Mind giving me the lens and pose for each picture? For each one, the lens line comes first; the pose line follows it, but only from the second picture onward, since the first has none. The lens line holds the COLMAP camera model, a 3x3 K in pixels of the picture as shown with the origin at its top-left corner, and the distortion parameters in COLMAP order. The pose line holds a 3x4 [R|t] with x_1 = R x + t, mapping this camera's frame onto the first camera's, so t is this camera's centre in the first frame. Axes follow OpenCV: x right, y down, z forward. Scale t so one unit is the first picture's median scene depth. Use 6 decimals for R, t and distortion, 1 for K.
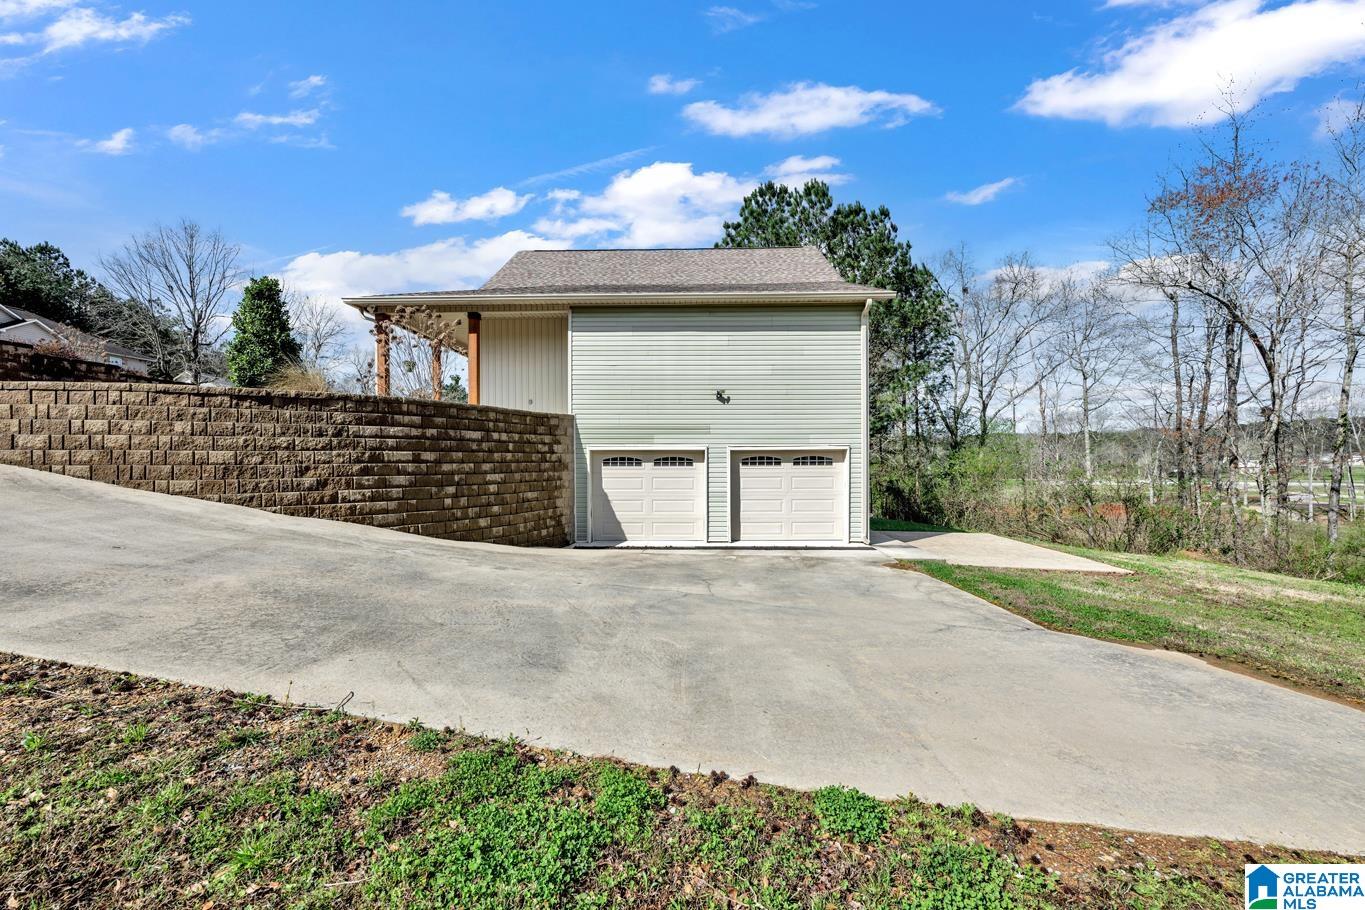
lens RADIAL K [[538.3, 0, 682.0], [0, 538.3, 459.2], [0, 0, 1]] dist [-0.001920, -0.000178]
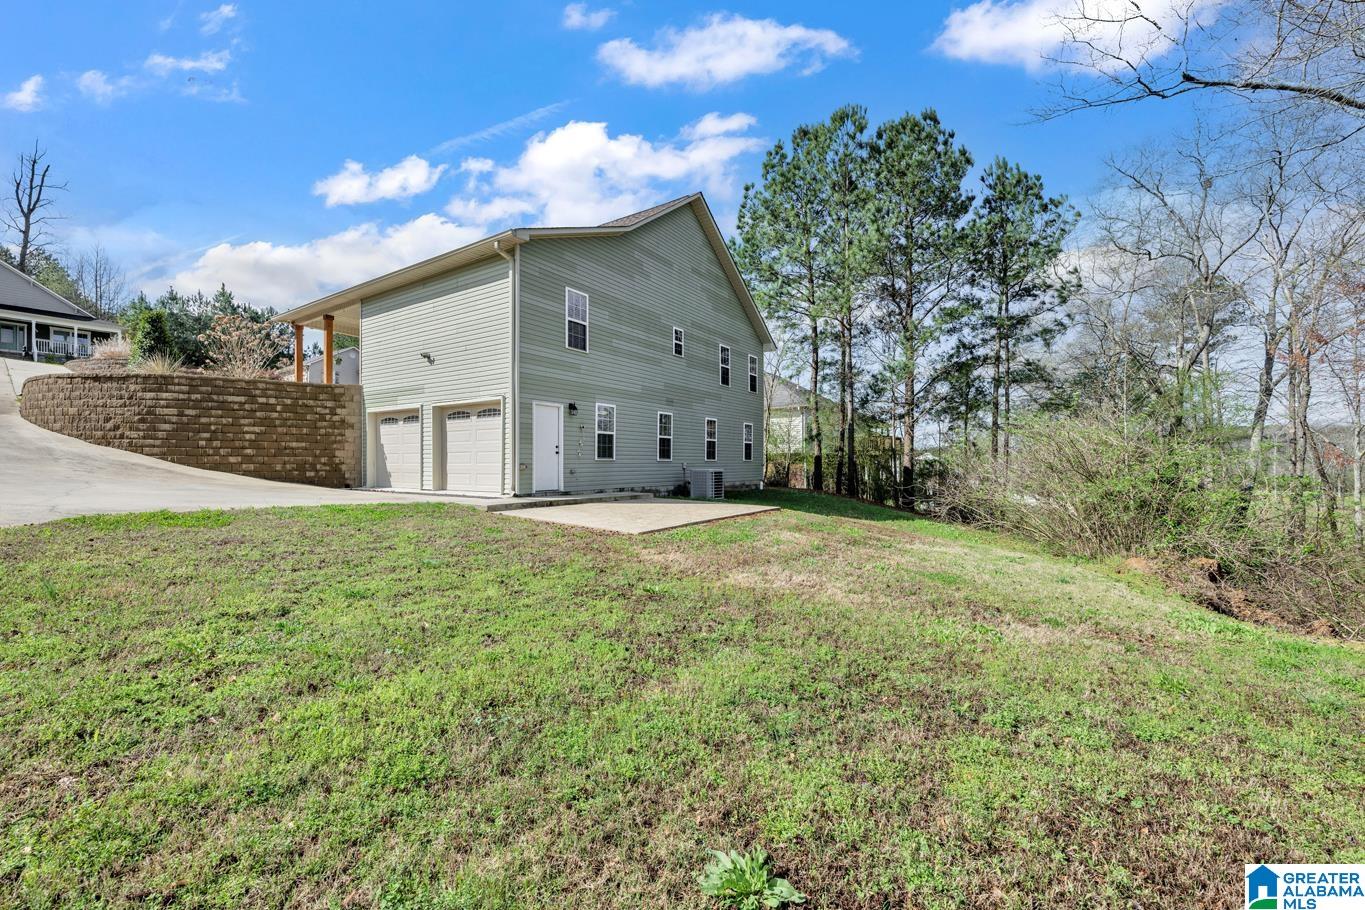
lens RADIAL K [[540.5, 0, 680.3], [0, 540.5, 462.4], [0, 0, 1]] dist [0.001400, 0.000187]
pose [[0.842390, 0.003926, -0.538855, 1.360487], [-0.004611, 0.999989, 0.000078, 0.116297], [0.538849, 0.002419, 0.842399, 0.418902]]
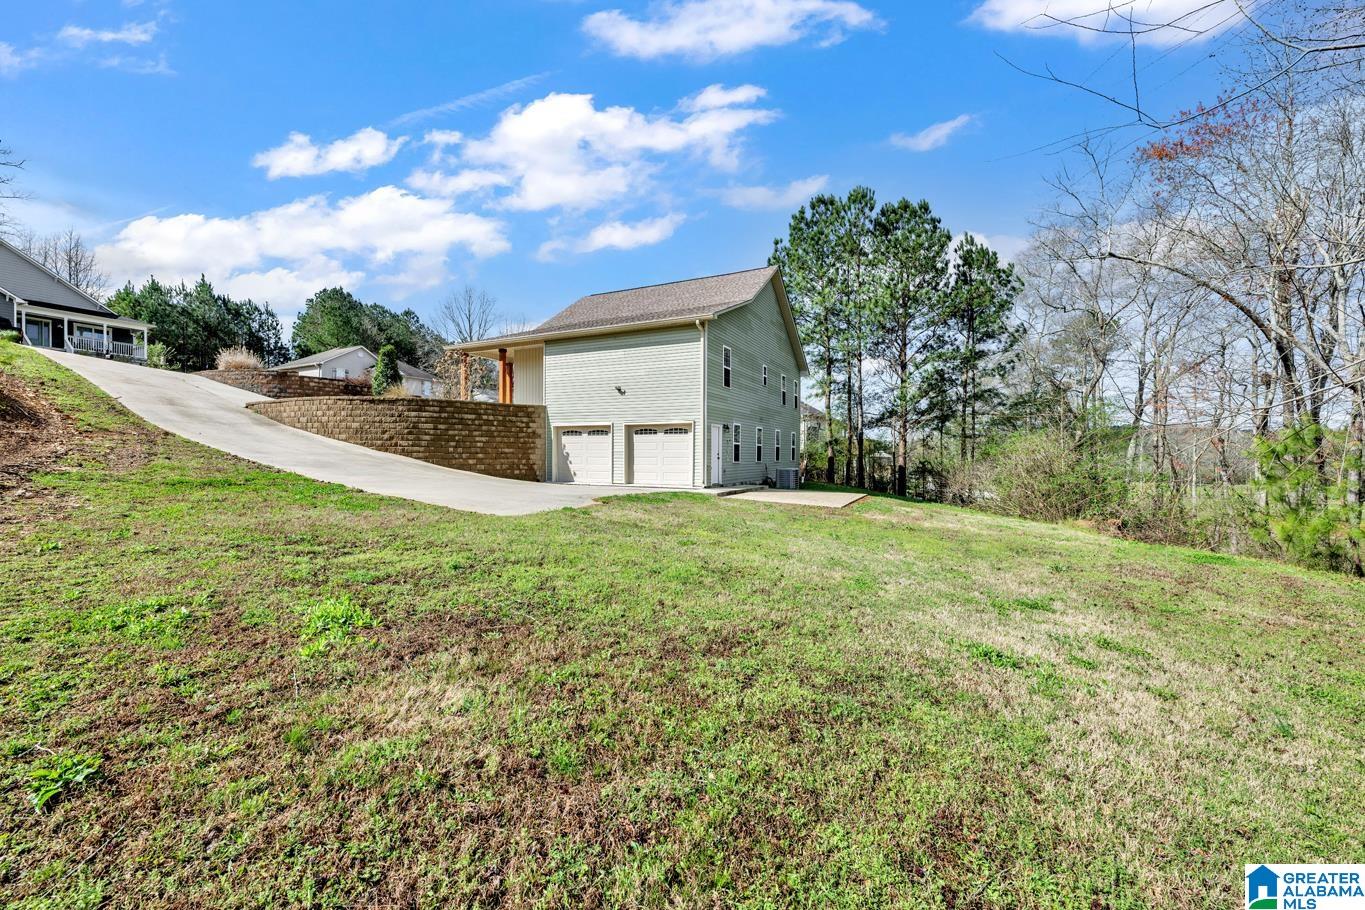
lens RADIAL K [[538.3, 0, 682.0], [0, 538.3, 459.2], [0, 0, 1]] dist [-0.001920, -0.000178]
pose [[0.903850, 0.011420, -0.427697, 1.109900], [-0.009057, 0.999930, 0.007560, 0.084912], [0.427754, -0.002959, 0.903890, -0.411441]]
